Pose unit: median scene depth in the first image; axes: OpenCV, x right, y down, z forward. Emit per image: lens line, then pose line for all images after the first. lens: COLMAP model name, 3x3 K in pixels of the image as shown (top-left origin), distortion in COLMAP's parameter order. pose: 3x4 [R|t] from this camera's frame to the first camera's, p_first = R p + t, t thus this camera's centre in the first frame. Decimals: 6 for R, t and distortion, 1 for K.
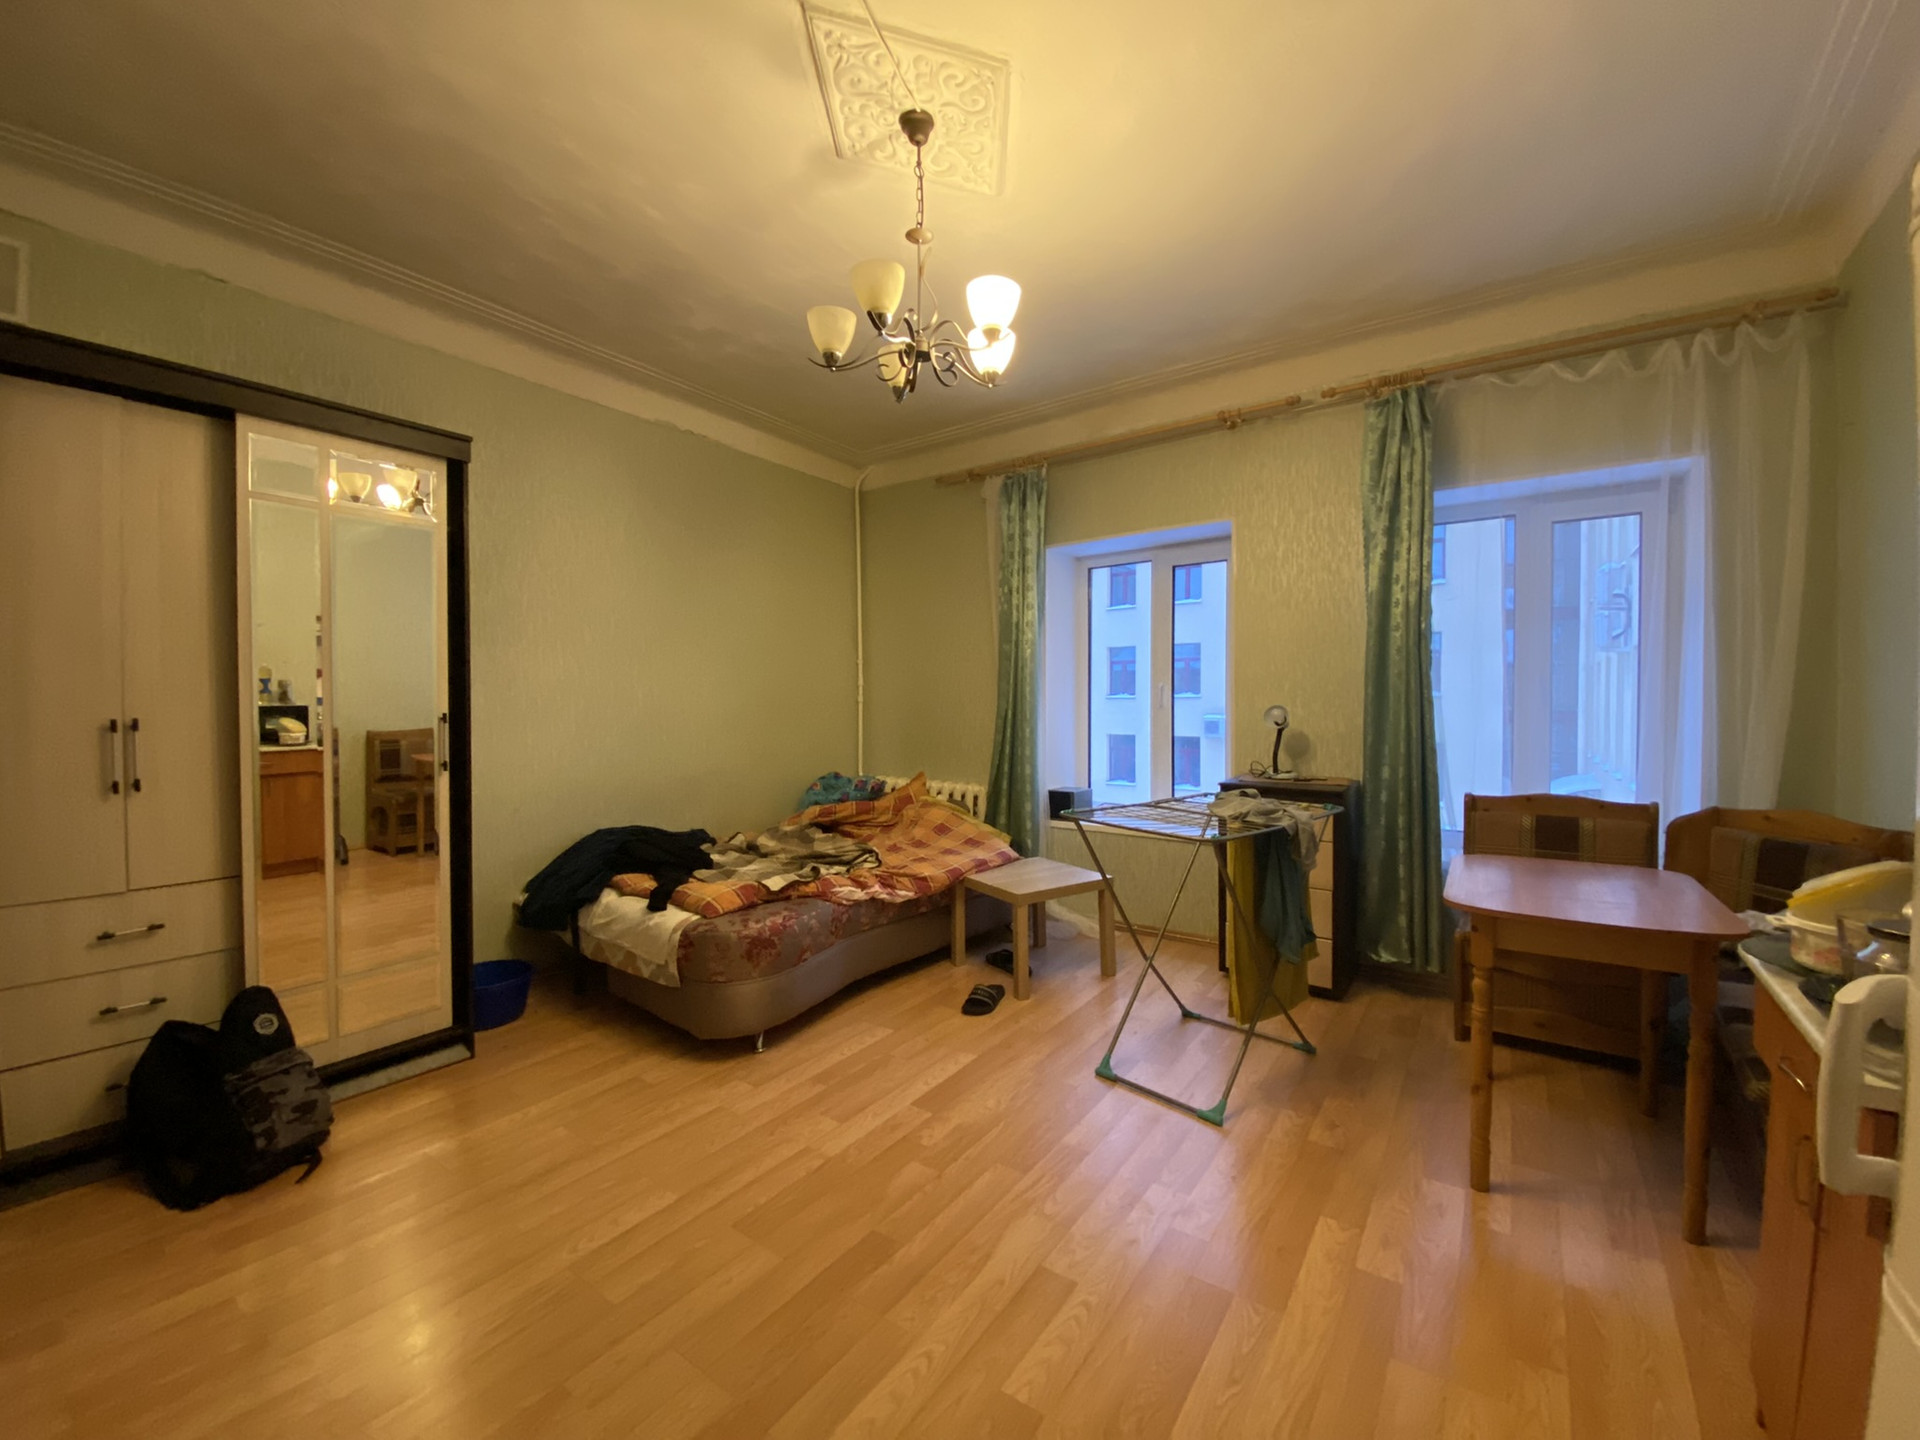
lens RADIAL K [[763.4, 0, 965.0], [0, 763.4, 716.3], [0, 0, 1]] dist [-0.003594, -0.008117]
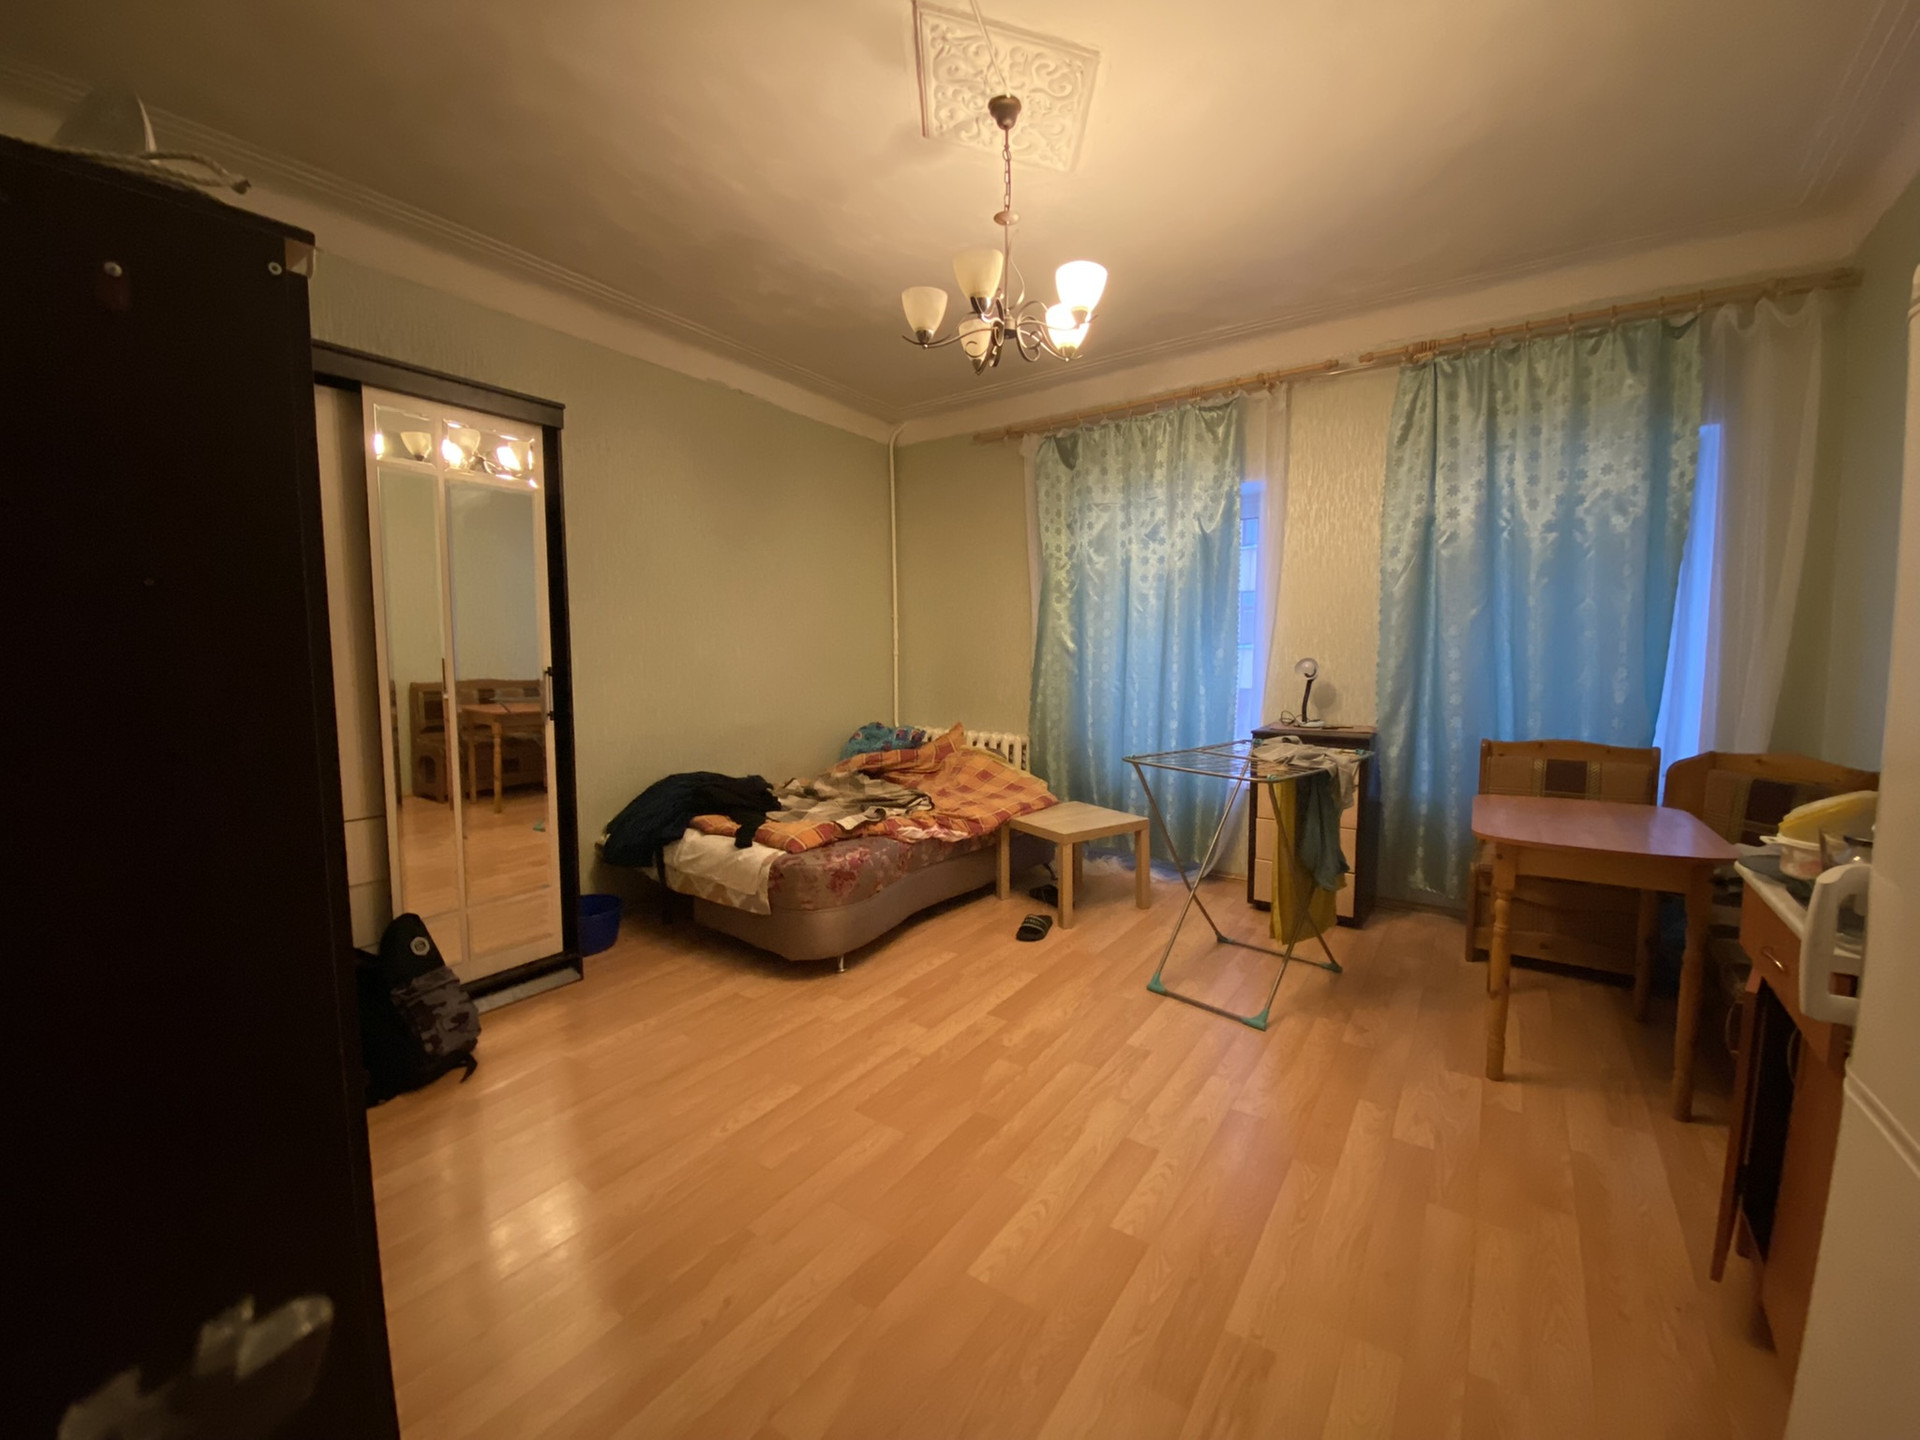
lens RADIAL K [[763.4, 0, 963.6], [0, 763.4, 716.4], [0, 0, 1]] dist [-0.003594, -0.008117]
pose [[0.999979, -0.001380, 0.006317, -0.104657], [0.000972, 0.997932, 0.064272, -0.002510], [-0.006393, -0.064265, 0.997912, -0.087922]]
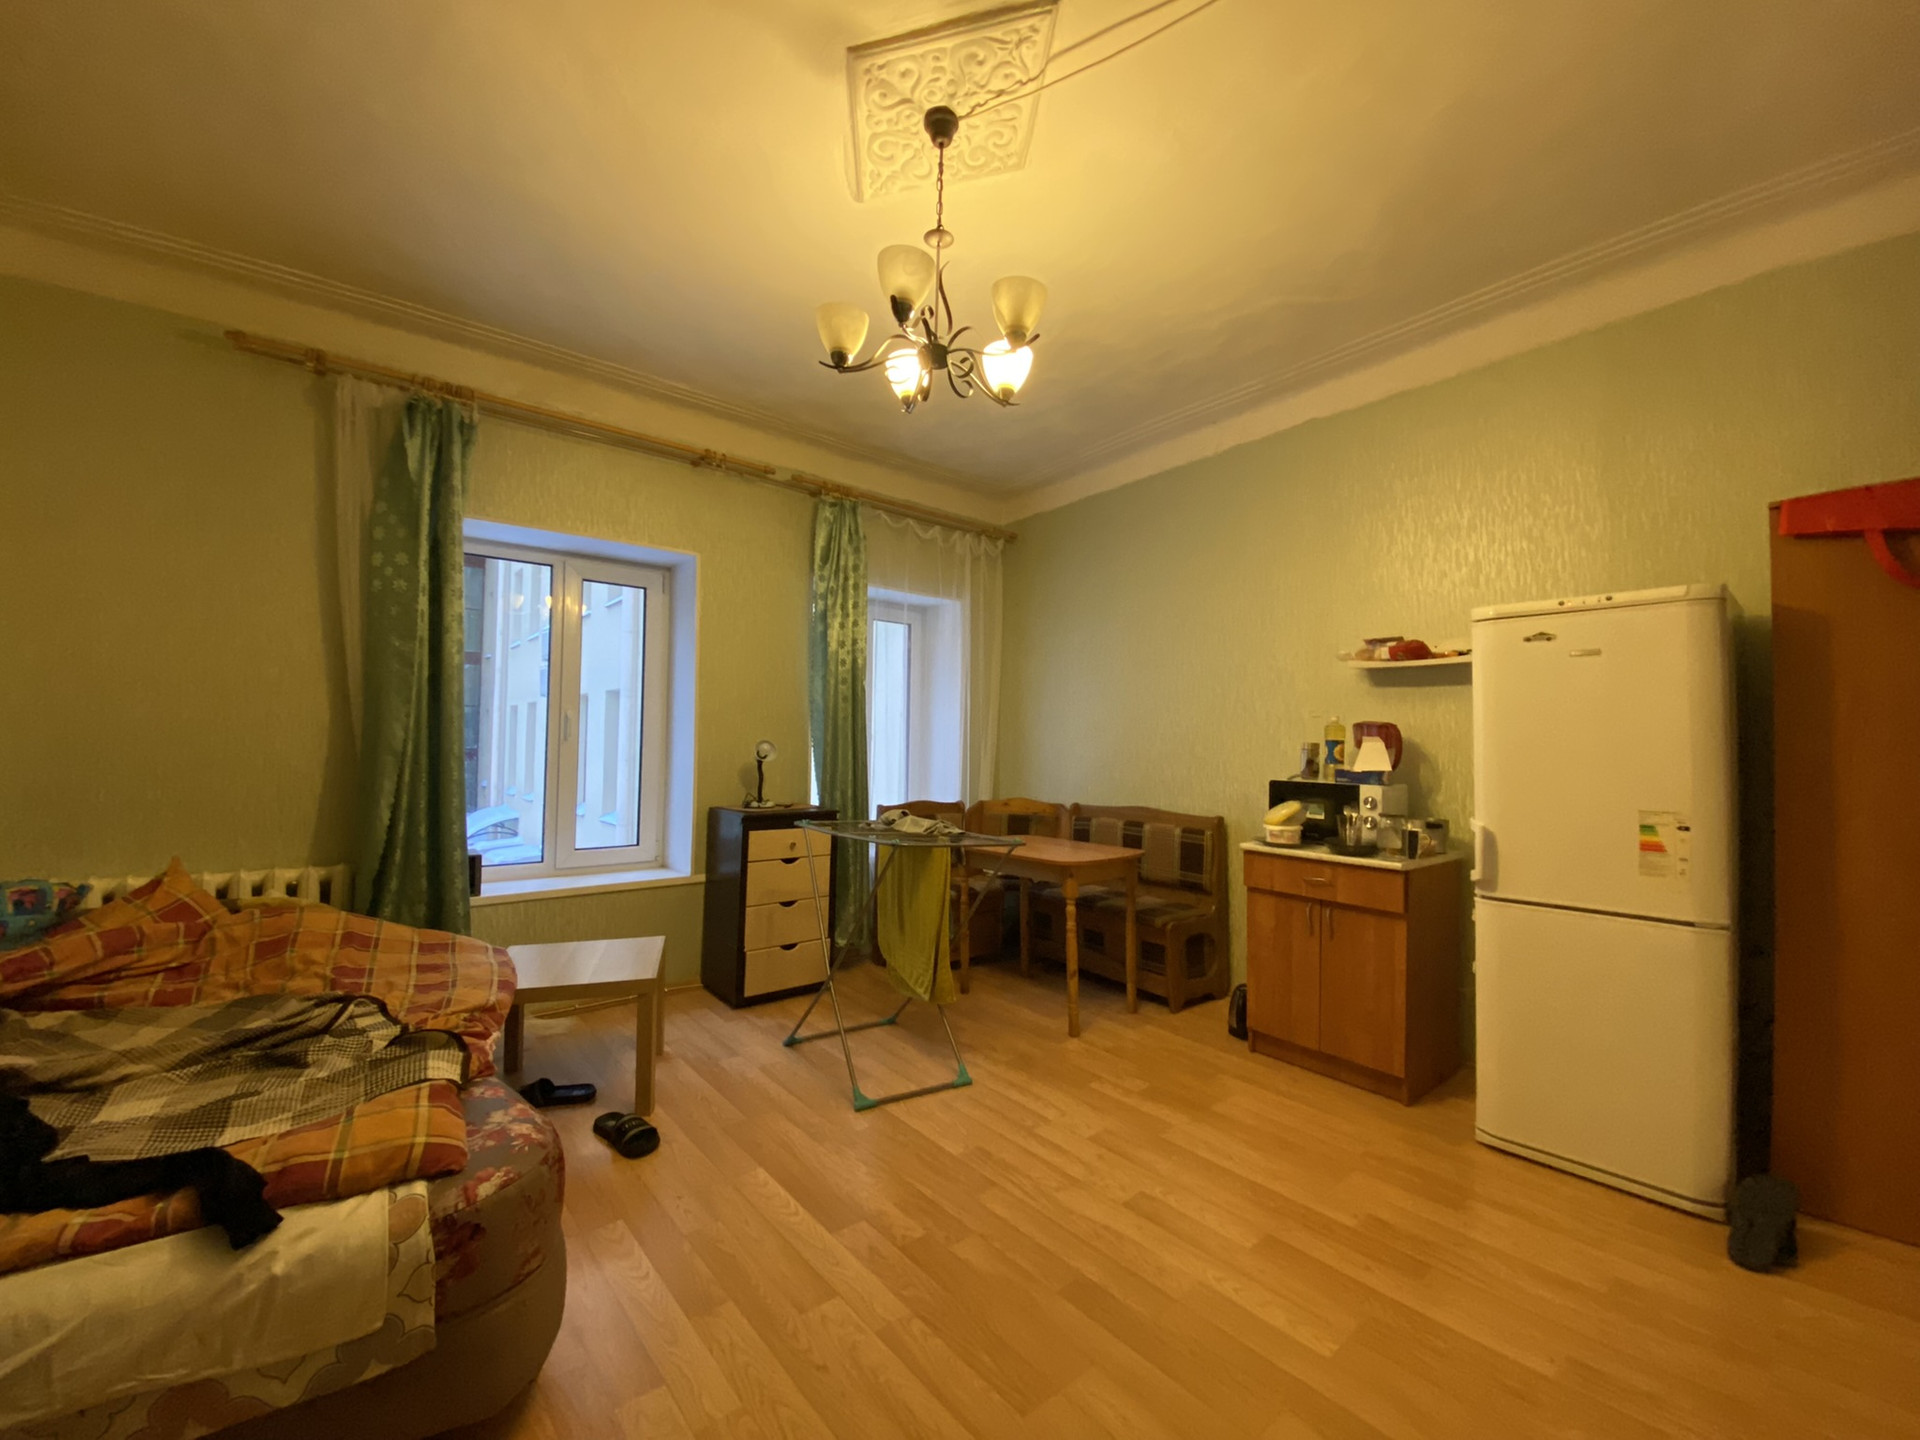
lens RADIAL K [[763.4, 0, 958.4], [0, 763.4, 720.9], [0, 0, 1]] dist [-0.003594, -0.008117]
pose [[0.259253, 0.041041, 0.964937, -0.765750], [0.002184, 0.999069, -0.043079, 0.004842], [-0.965807, 0.013275, 0.258922, 0.604514]]
